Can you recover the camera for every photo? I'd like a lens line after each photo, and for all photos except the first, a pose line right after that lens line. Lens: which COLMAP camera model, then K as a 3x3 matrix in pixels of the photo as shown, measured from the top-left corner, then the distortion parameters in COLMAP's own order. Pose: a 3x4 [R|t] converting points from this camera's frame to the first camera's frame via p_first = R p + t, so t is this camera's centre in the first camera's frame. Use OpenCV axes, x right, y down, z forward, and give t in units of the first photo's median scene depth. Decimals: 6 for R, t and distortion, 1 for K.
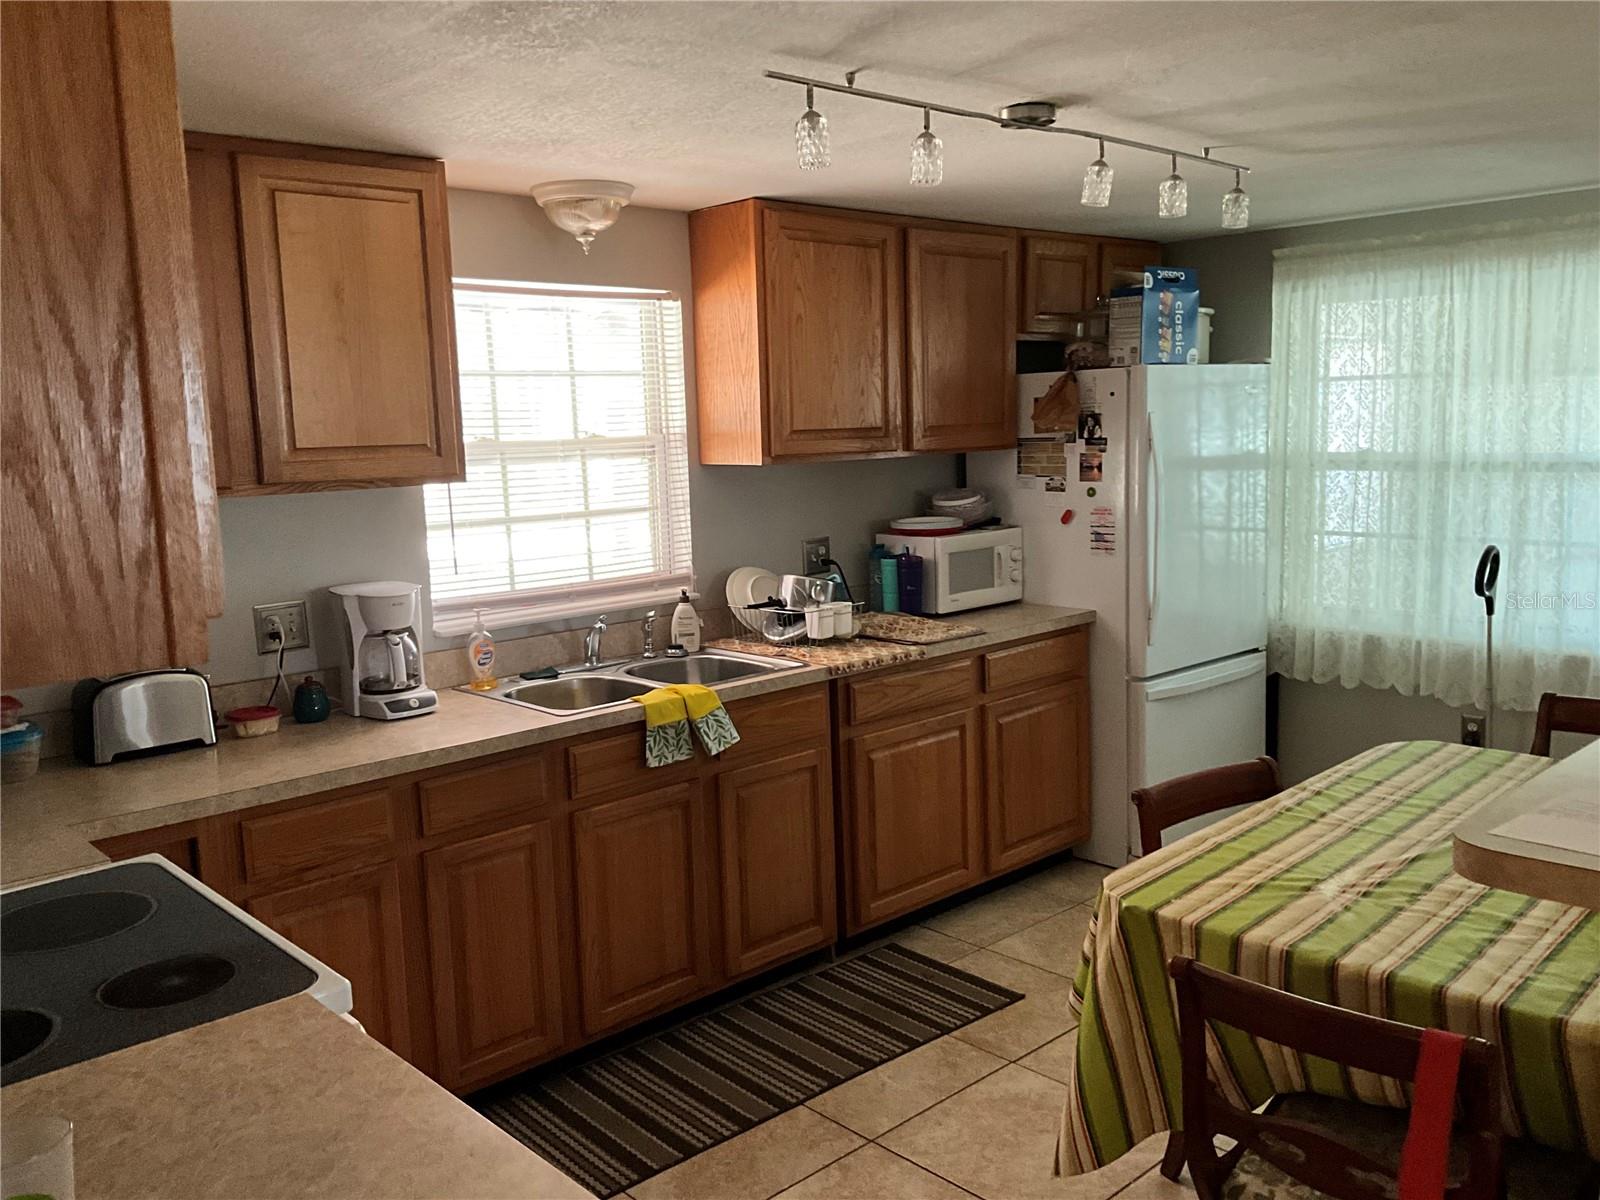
lens RADIAL K [[1375.2, 0, 798.9], [0, 1375.2, 597.7], [0, 0, 1]] dist [0.065212, -0.000872]
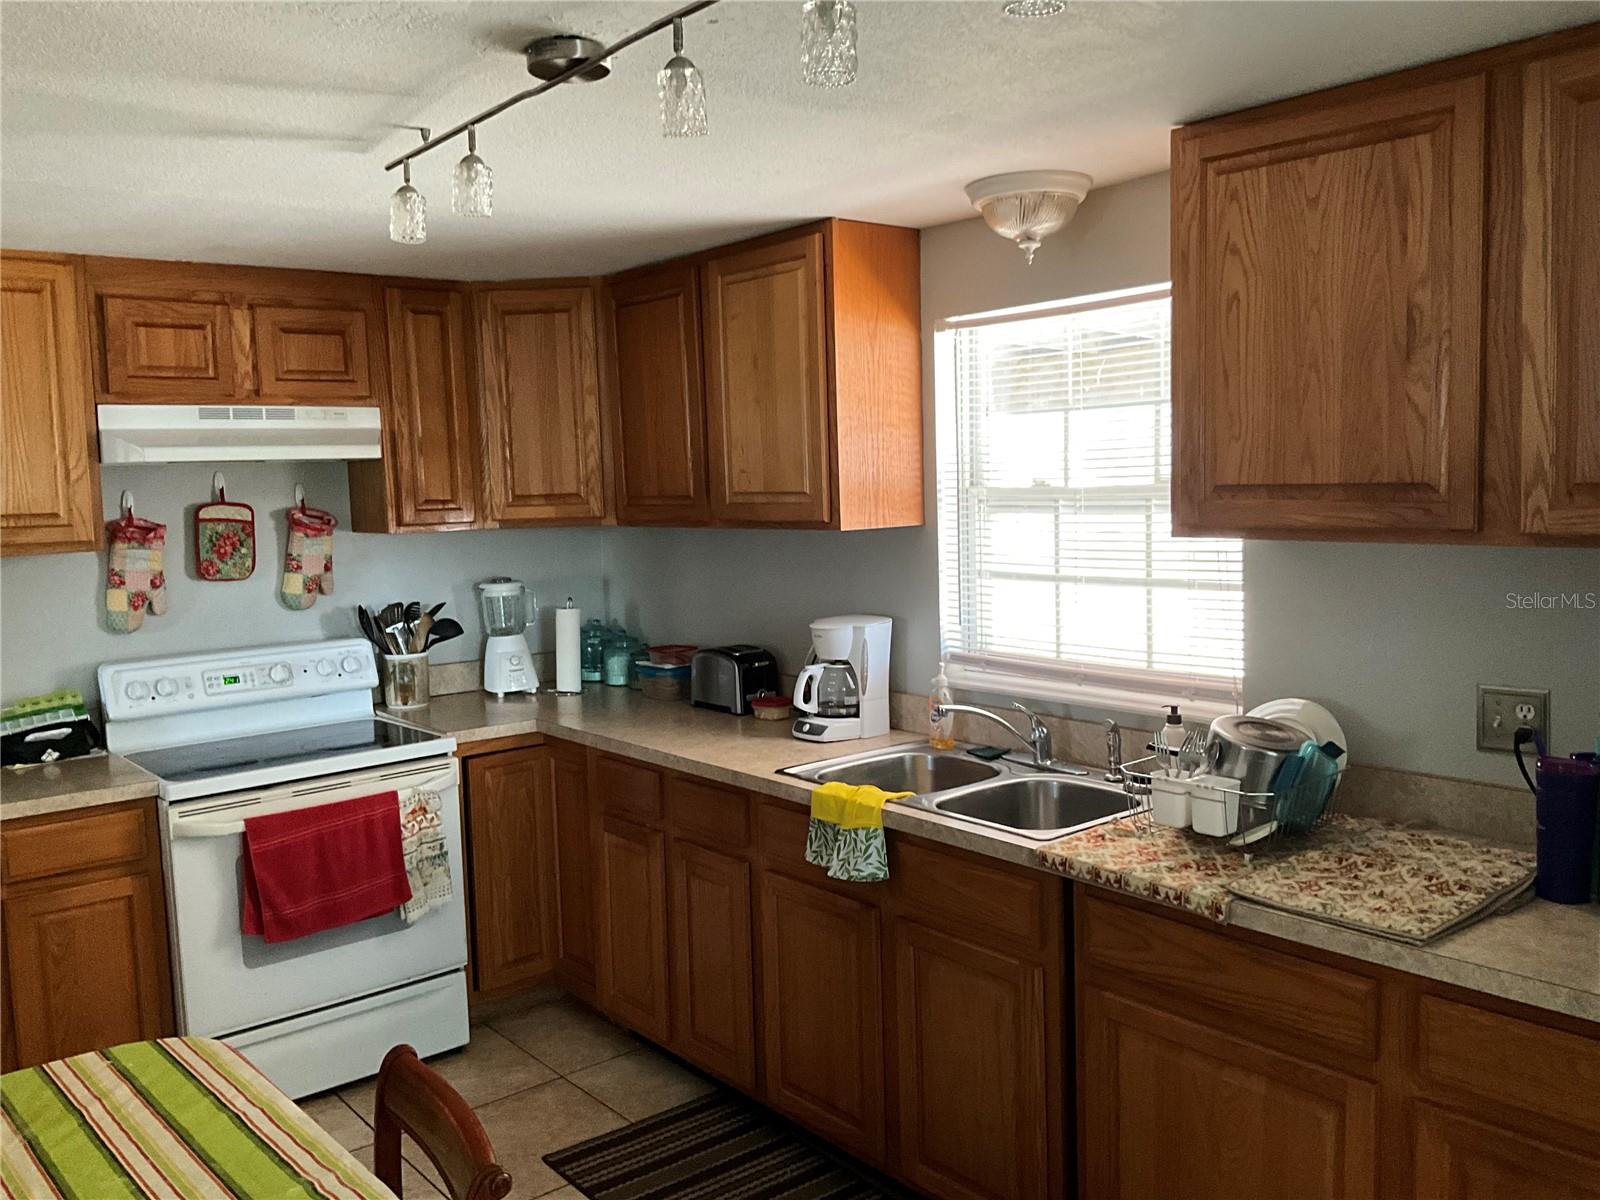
lens RADIAL K [[1375.2, 0, 798.1], [0, 1375.2, 602.4], [0, 0, 1]] dist [0.065212, -0.000872]
pose [[-0.111635, 0.120532, -0.986413, 0.656080], [-0.097035, 0.986552, 0.131530, -0.138193], [0.989000, 0.110400, -0.098438, 0.921715]]
